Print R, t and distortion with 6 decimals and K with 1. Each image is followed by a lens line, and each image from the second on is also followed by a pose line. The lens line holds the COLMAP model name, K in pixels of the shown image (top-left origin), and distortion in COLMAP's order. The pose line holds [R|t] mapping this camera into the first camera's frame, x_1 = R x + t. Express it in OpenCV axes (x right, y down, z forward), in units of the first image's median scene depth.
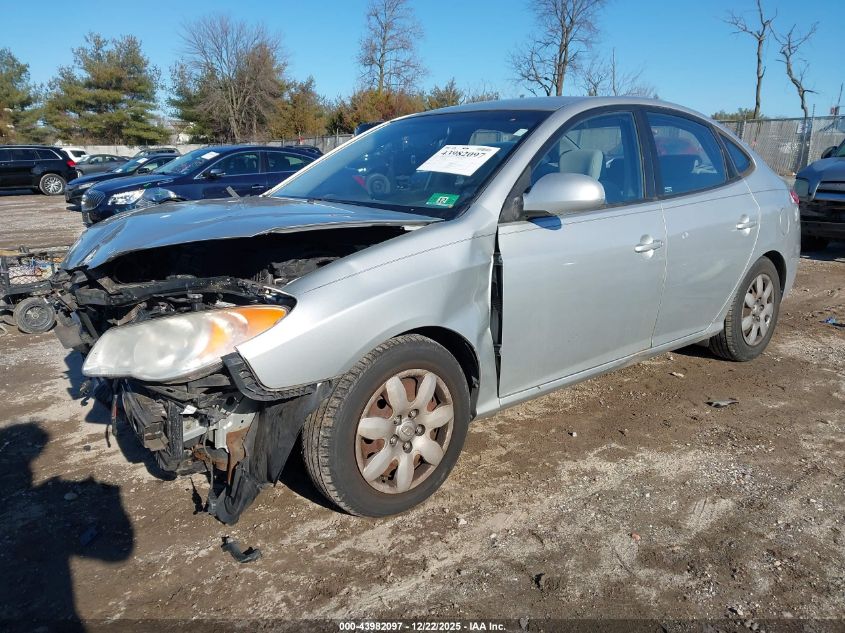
lens RADIAL K [[683.8, 0, 422.5], [0, 683.8, 316.5], [0, 0, 1]] dist [0.004373, 0.003594]
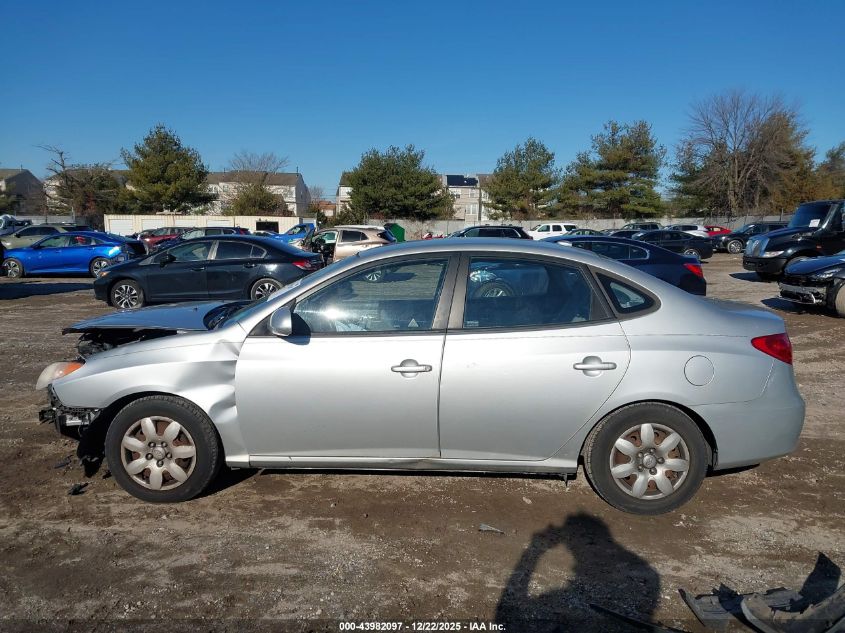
lens RADIAL K [[683.8, 0, 422.5], [0, 683.8, 316.5], [0, 0, 1]] dist [0.004373, 0.003594]
pose [[0.722690, 0.100383, -0.683843, 0.103556], [-0.163441, 0.986157, -0.027965, -0.014691], [0.671570, 0.131978, 0.729093, 0.011260]]
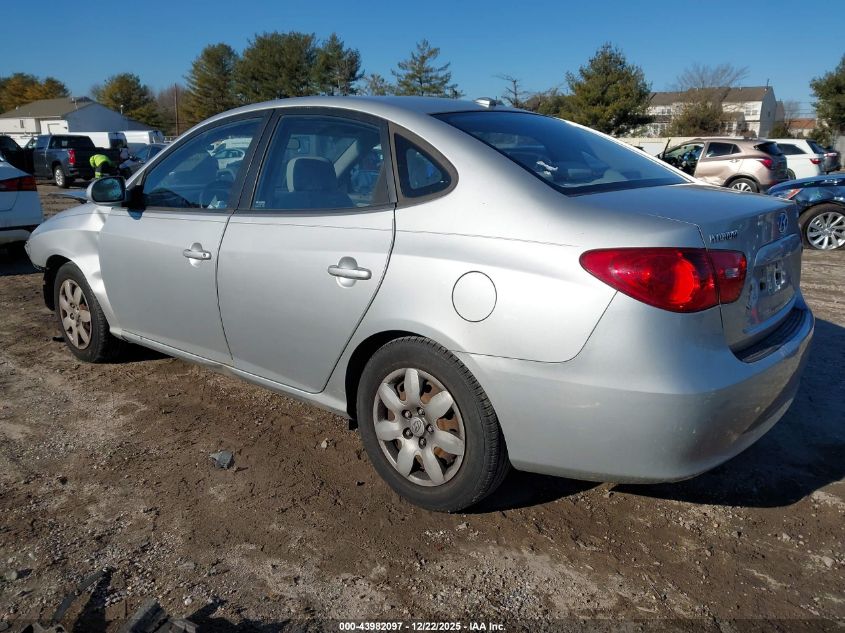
lens RADIAL K [[653.8, 0, 422.2], [0, 653.8, 338.7], [0, 0, 1]] dist [0.038738, -0.000618]
pose [[0.159965, 0.276662, -0.947559, 0.119664], [-0.218427, 0.946046, 0.239346, -0.025966], [0.962653, 0.168685, 0.211765, 0.101488]]
